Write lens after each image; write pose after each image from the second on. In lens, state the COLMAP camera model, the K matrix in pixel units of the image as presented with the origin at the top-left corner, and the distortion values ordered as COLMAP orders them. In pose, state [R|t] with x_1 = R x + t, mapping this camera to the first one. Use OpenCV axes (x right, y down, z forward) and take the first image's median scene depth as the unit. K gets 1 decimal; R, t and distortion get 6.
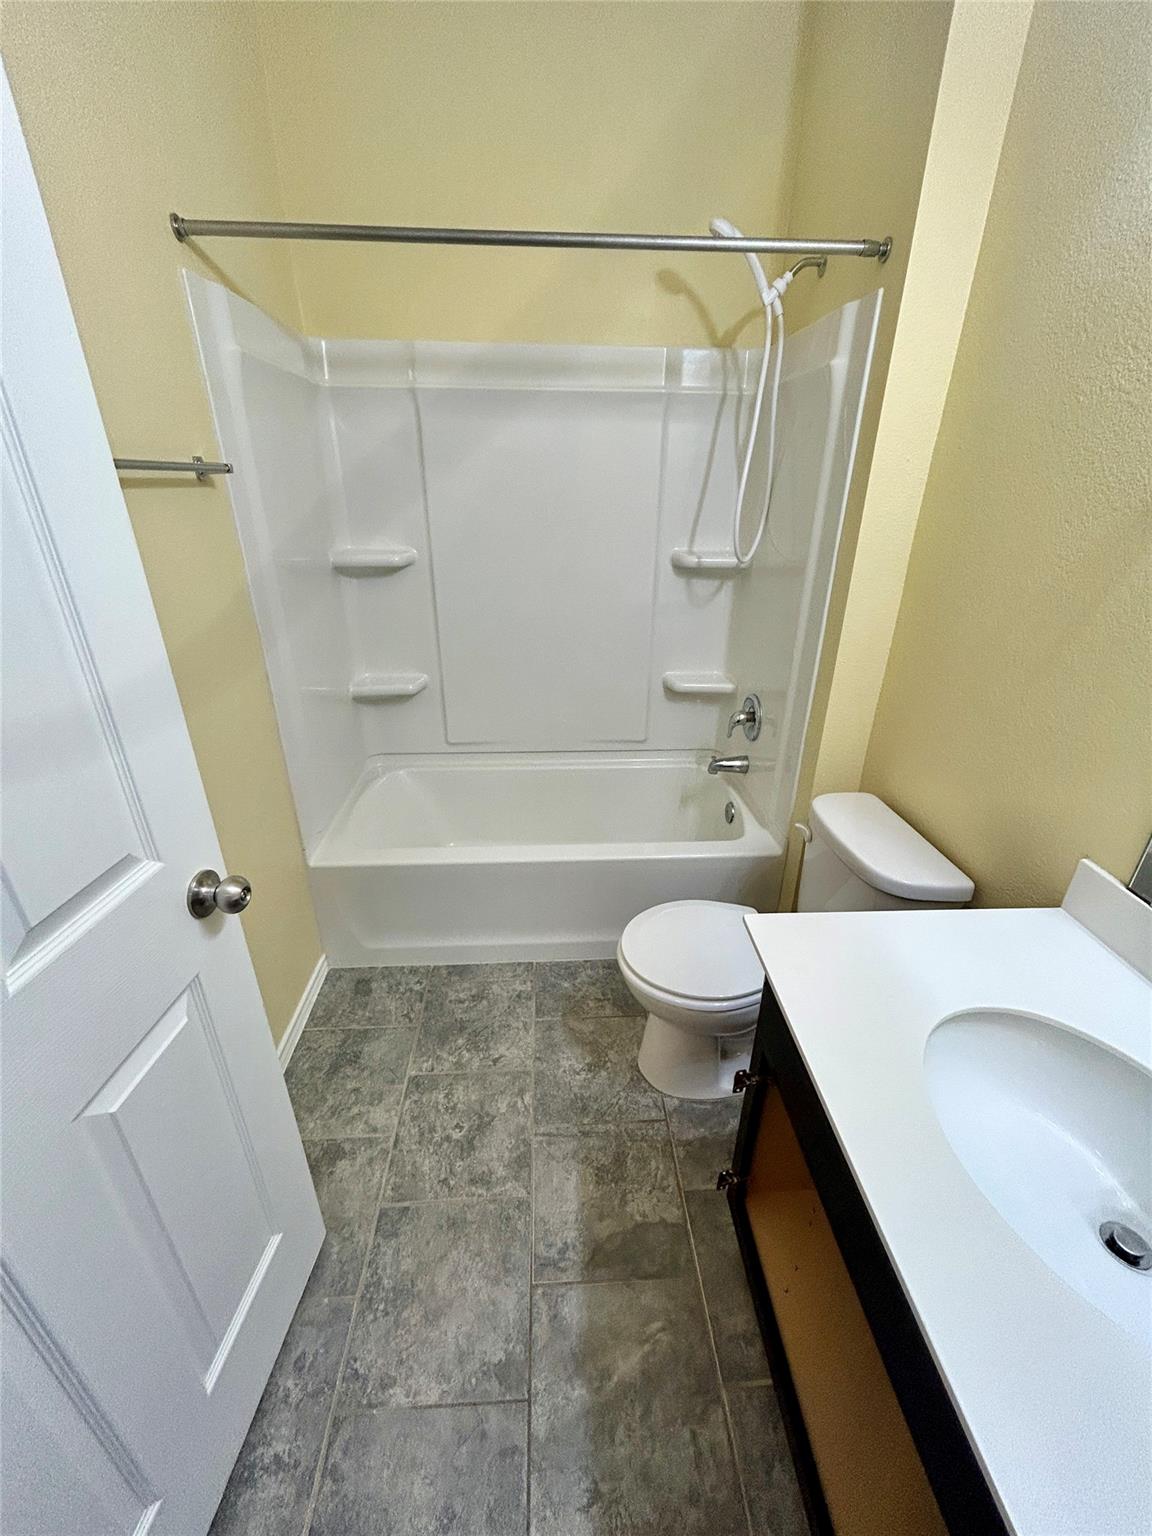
lens RADIAL K [[623.5, 0, 579.7], [0, 623.5, 758.6], [0, 0, 1]] dist [-0.002089, 0.000625]
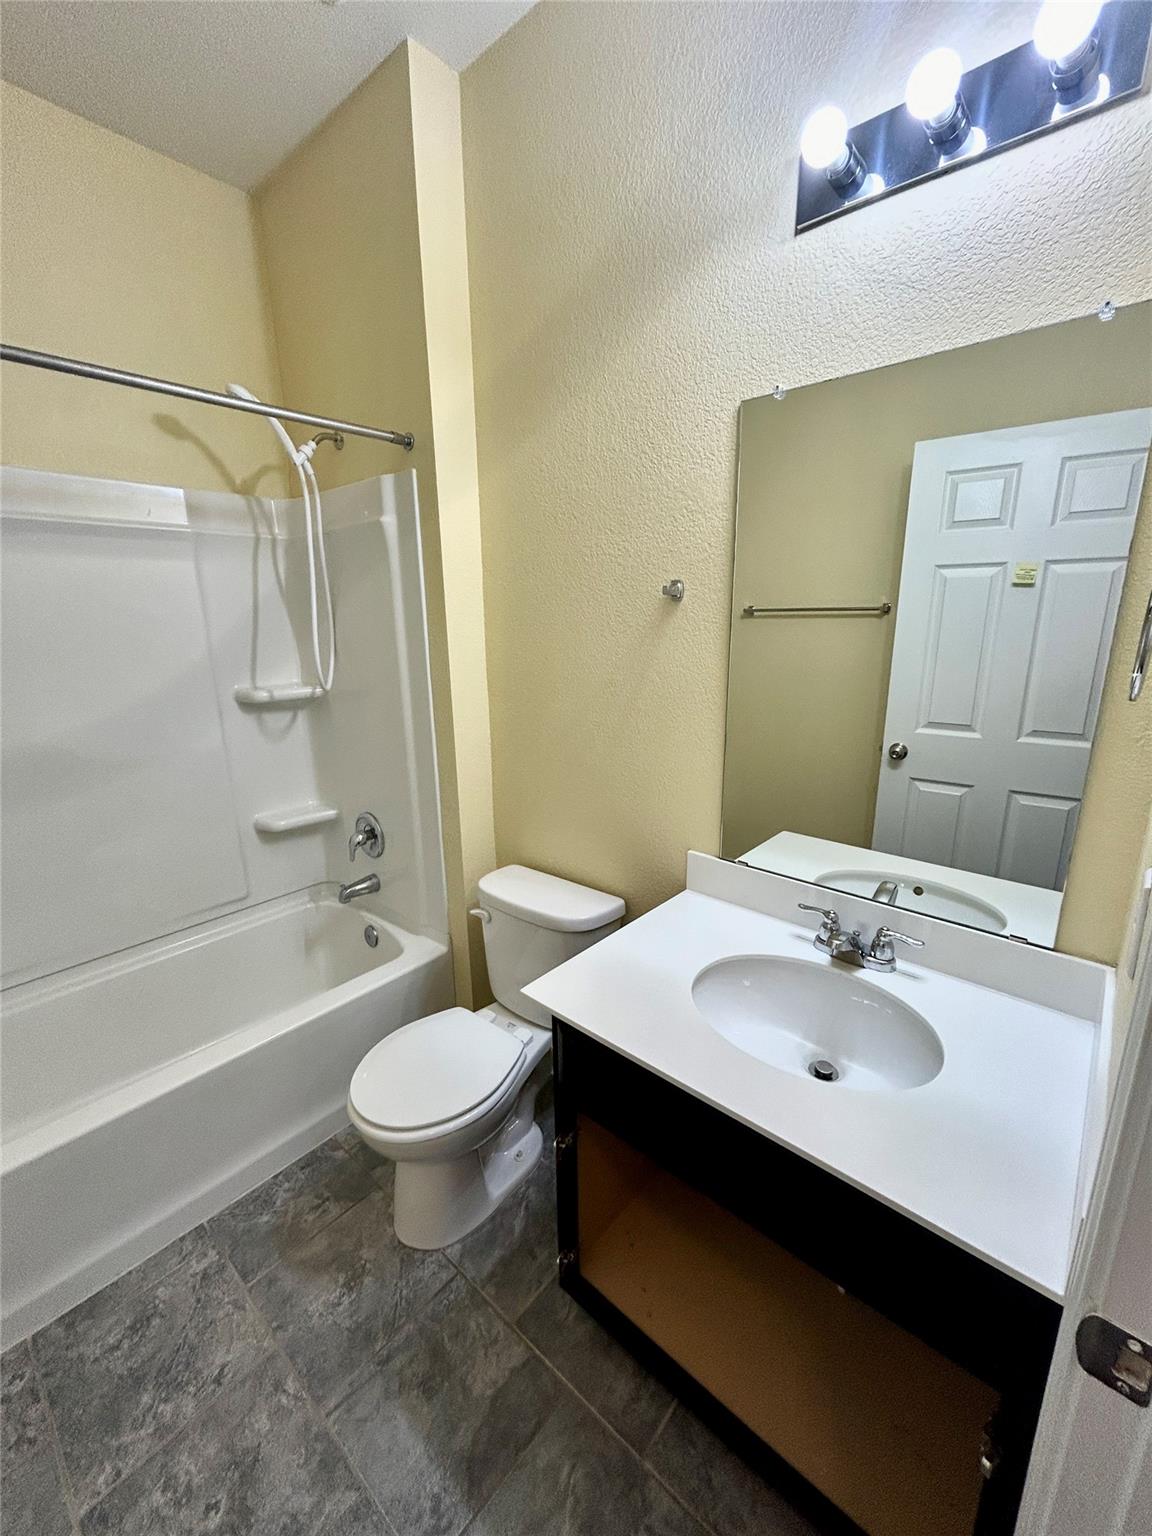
lens RADIAL K [[623.5, 0, 573.2], [0, 623.5, 761.5], [0, 0, 1]] dist [-0.002089, 0.000625]
pose [[0.698500, -0.175573, 0.693737, -0.213211], [0.305889, 0.949661, -0.067646, -0.013301], [-0.646938, 0.259458, 0.717045, 0.041119]]
